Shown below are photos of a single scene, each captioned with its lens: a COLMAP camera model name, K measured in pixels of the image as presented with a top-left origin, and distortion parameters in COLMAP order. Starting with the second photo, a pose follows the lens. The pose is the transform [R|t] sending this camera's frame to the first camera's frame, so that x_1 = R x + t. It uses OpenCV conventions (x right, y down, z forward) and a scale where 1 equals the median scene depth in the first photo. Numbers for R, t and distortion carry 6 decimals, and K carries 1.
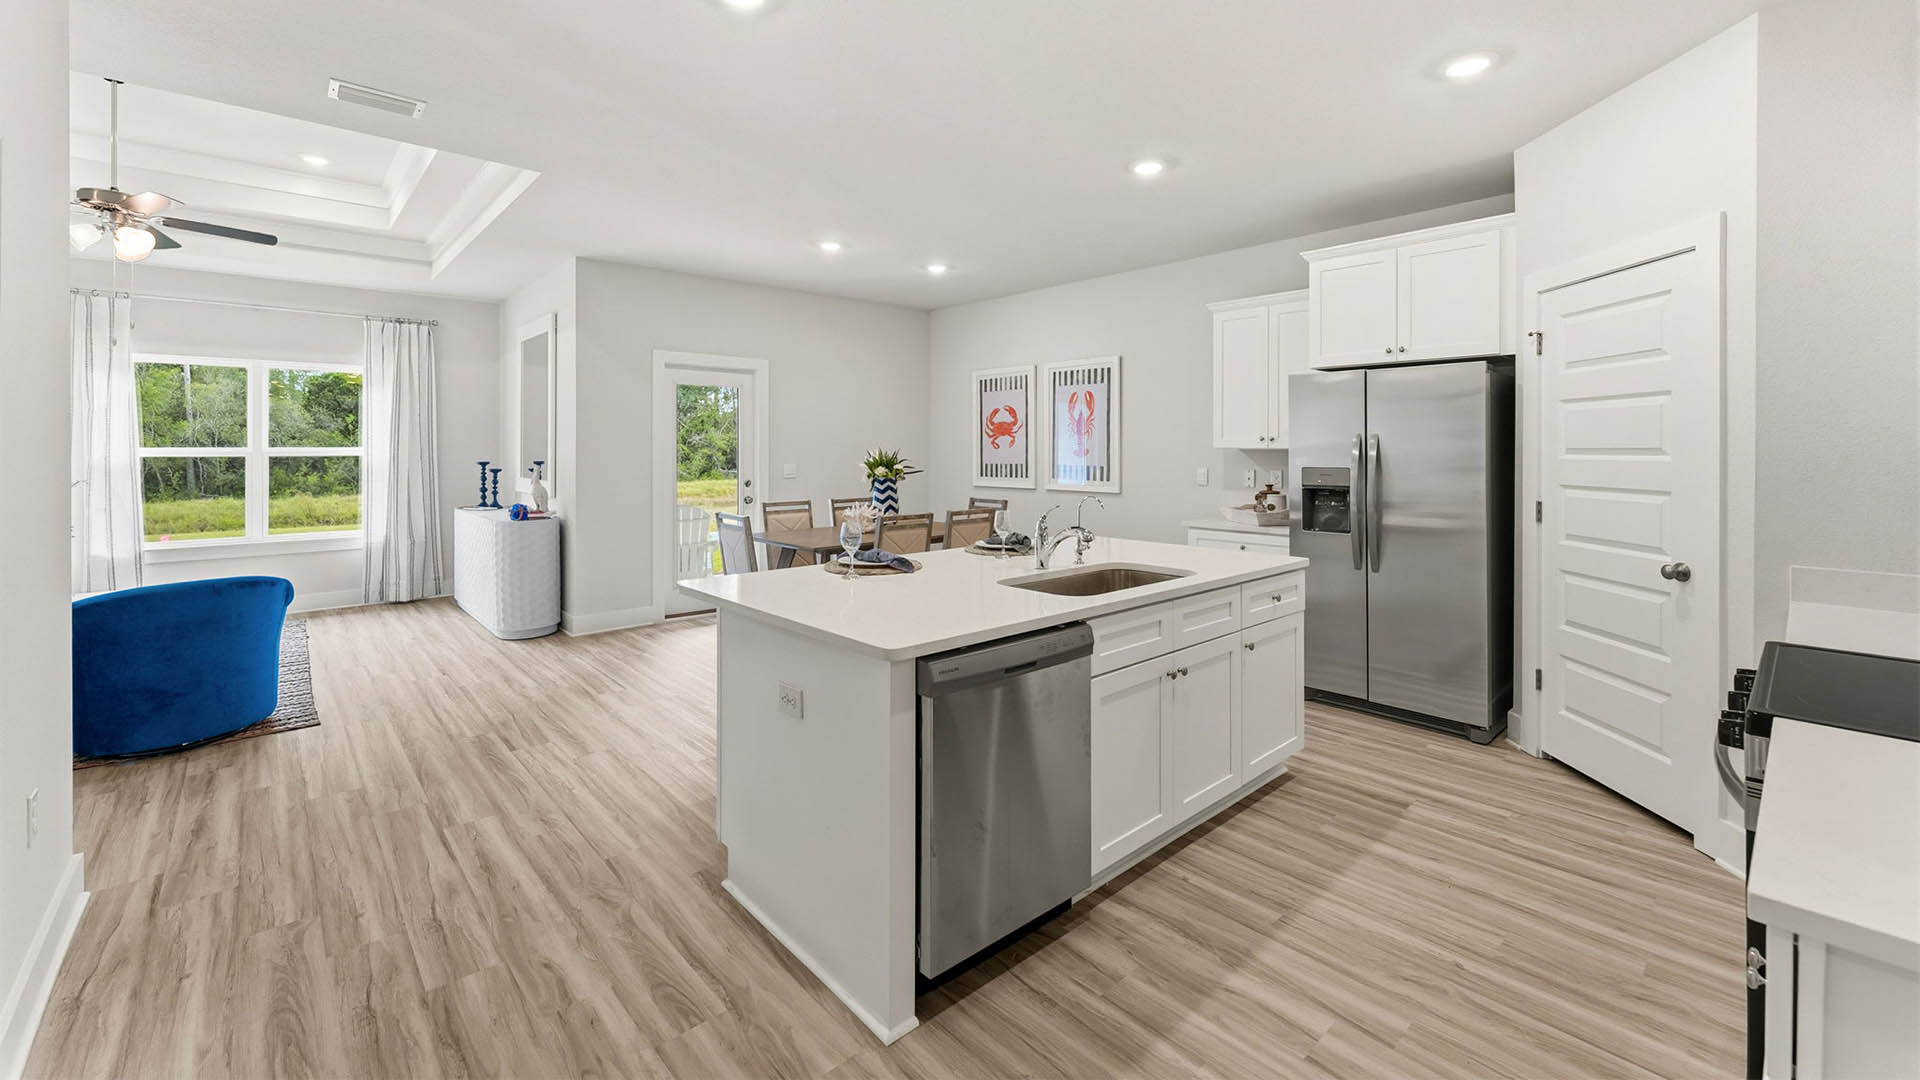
lens RADIAL K [[764.5, 0, 943.2], [0, 764.5, 457.0], [0, 0, 1]] dist [0.002866, -0.000067]
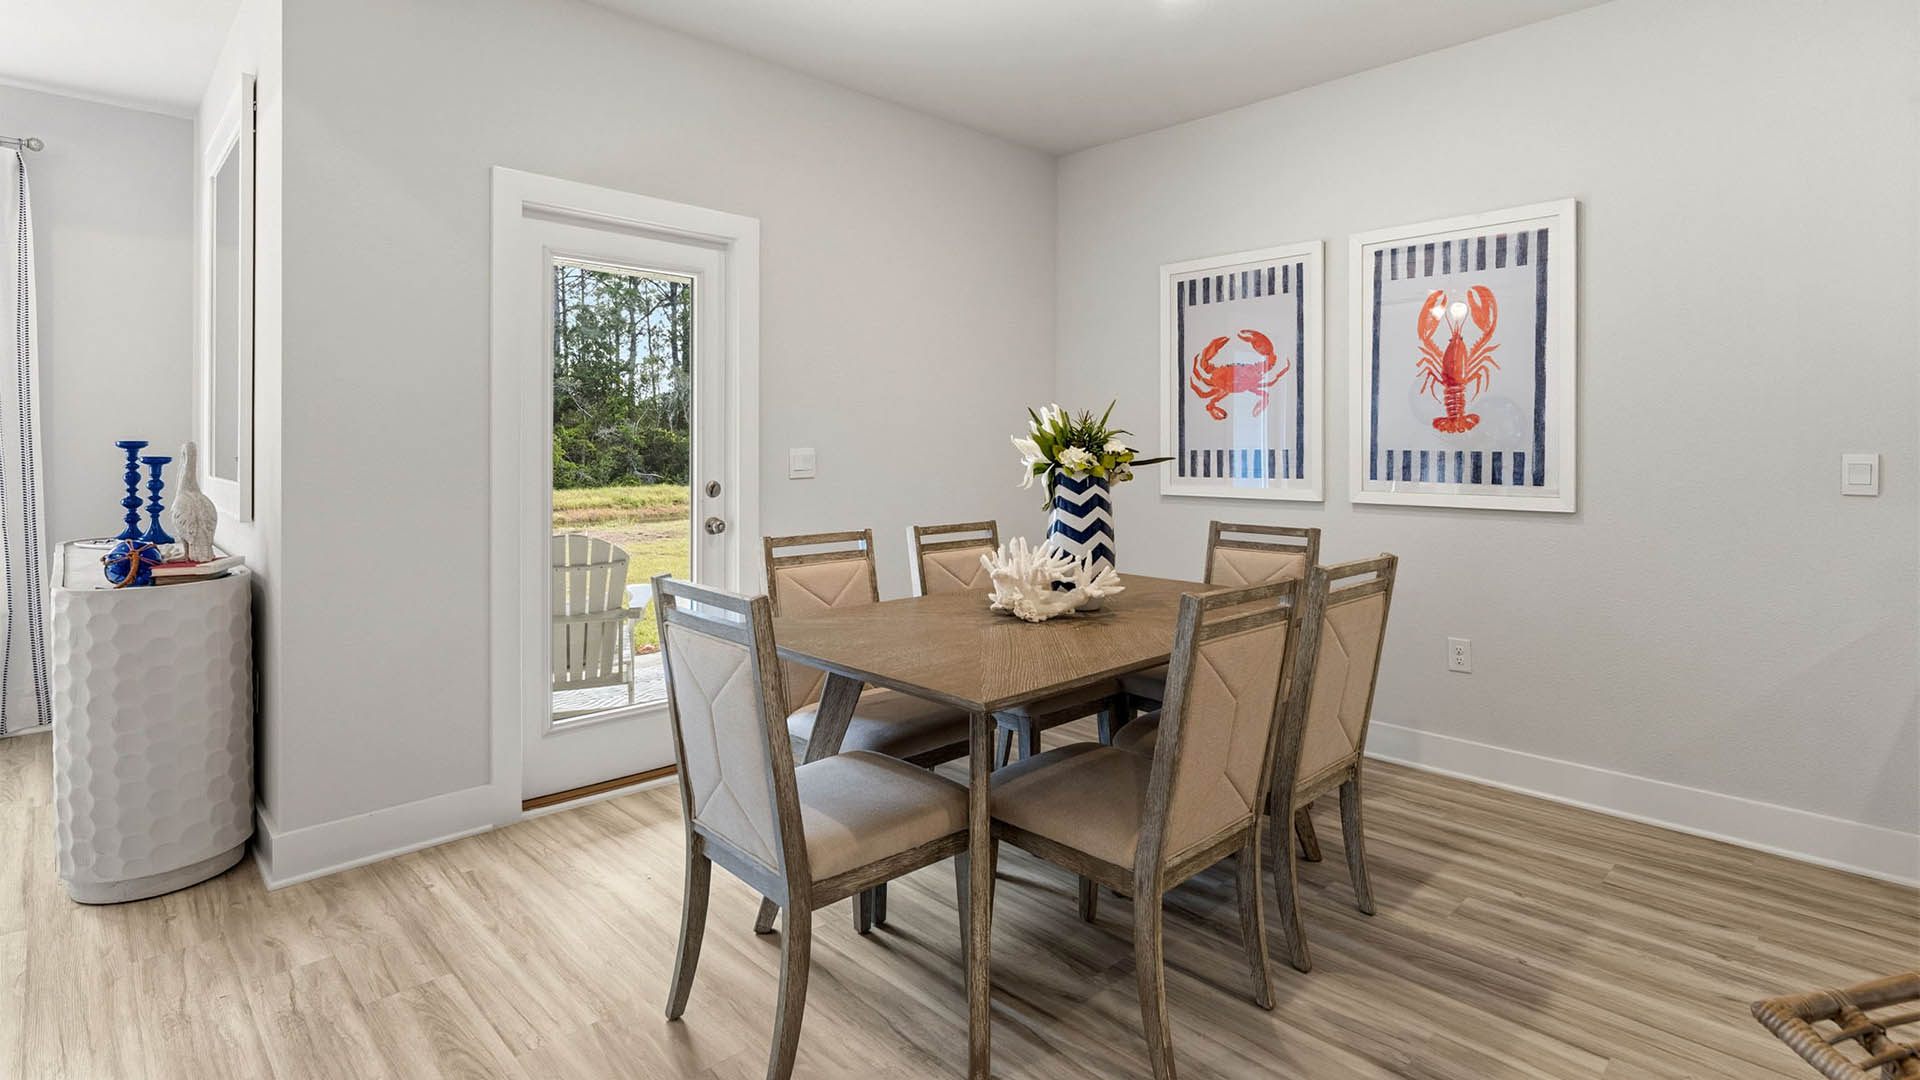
lens RADIAL K [[937.6, 0, 946.7], [0, 937.6, 453.9], [0, 0, 1]] dist [0.002773, -0.000036]
pose [[0.999326, 0.002521, 0.036628, -0.147830], [-0.002344, 0.999985, -0.004864, 0.016913], [-0.036640, 0.004775, 0.999317, 0.469573]]
